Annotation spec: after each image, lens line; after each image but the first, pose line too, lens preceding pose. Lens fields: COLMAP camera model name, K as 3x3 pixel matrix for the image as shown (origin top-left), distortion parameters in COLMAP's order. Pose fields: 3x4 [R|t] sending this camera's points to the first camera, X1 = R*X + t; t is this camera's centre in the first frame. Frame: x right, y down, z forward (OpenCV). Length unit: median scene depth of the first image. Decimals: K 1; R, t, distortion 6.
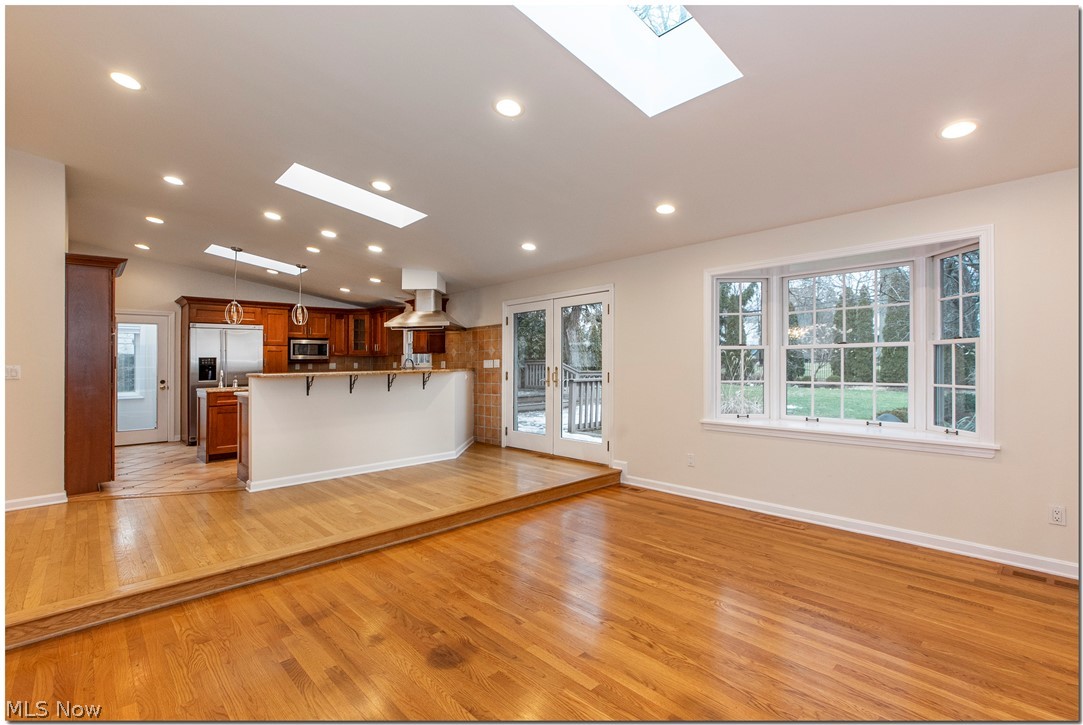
lens RADIAL K [[497.1, 0, 541.7], [0, 497.1, 374.8], [0, 0, 1]] dist [0.003474, 0.000280]
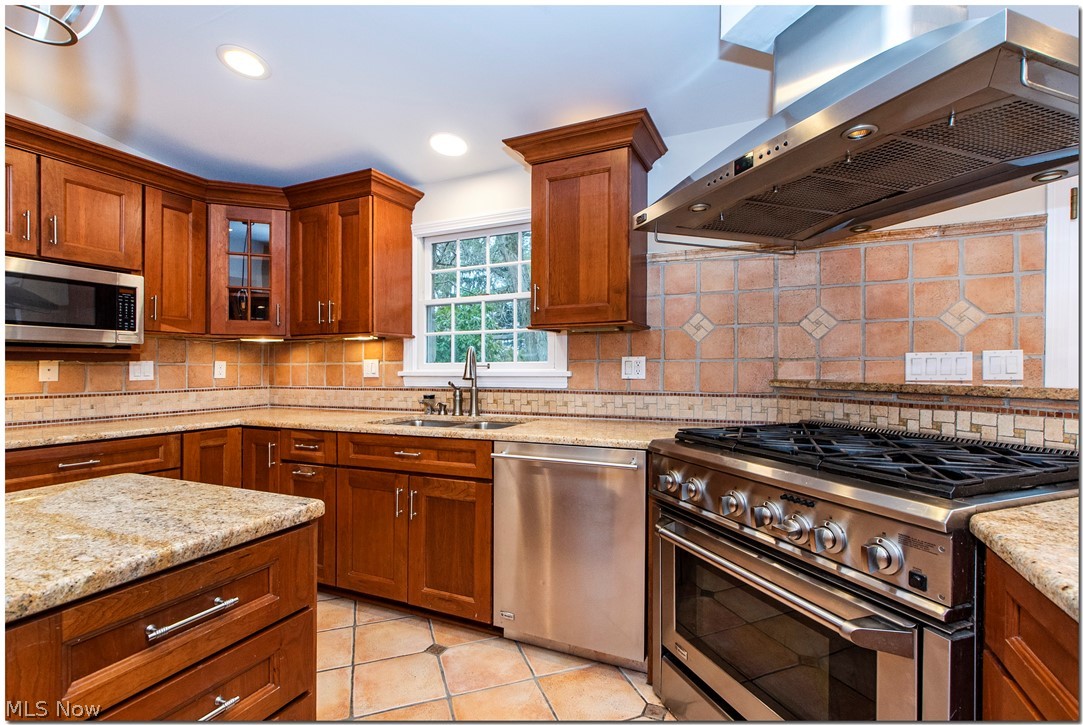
lens RADIAL K [[497.1, 0, 541.7], [0, 497.1, 374.8], [0, 0, 1]] dist [0.003474, 0.000280]
pose [[0.919441, 0.002188, 0.393221, -0.416756], [0.002830, 0.999922, -0.012181, -0.014610], [-0.393217, 0.012313, 0.919363, 0.830495]]
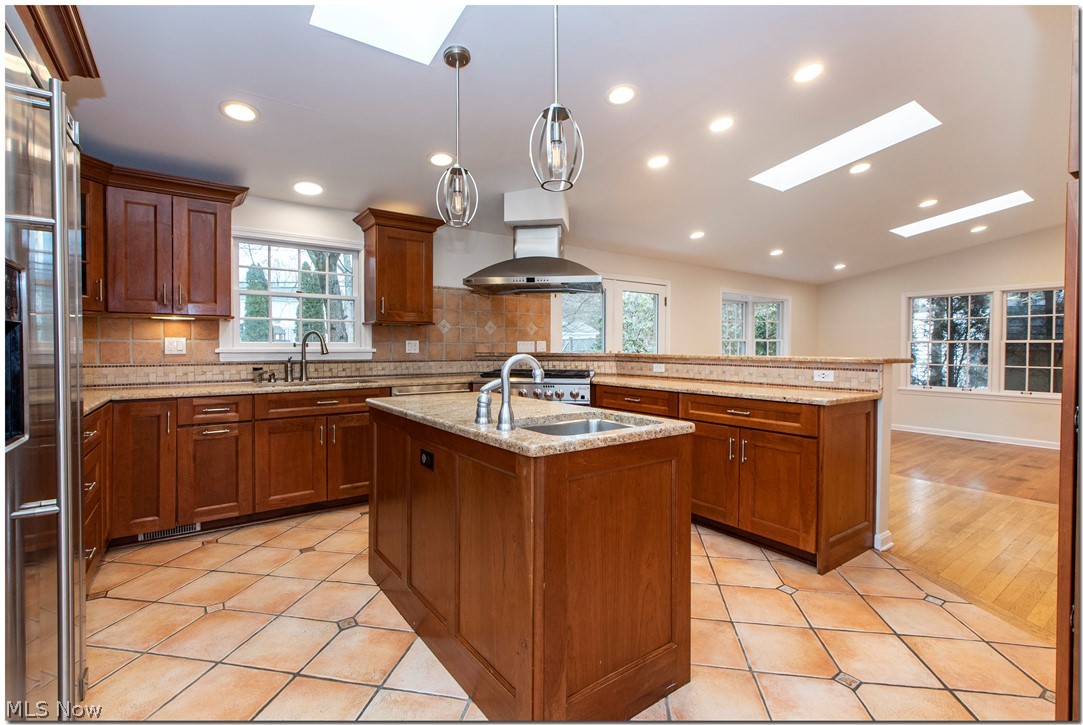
lens RADIAL K [[497.1, 0, 541.7], [0, 497.1, 374.8], [0, 0, 1]] dist [0.003474, 0.000280]
pose [[0.114310, -0.044145, 0.992464, -0.822309], [0.021060, 0.998895, 0.042006, -0.011223], [-0.993222, 0.016100, 0.115113, 0.892252]]
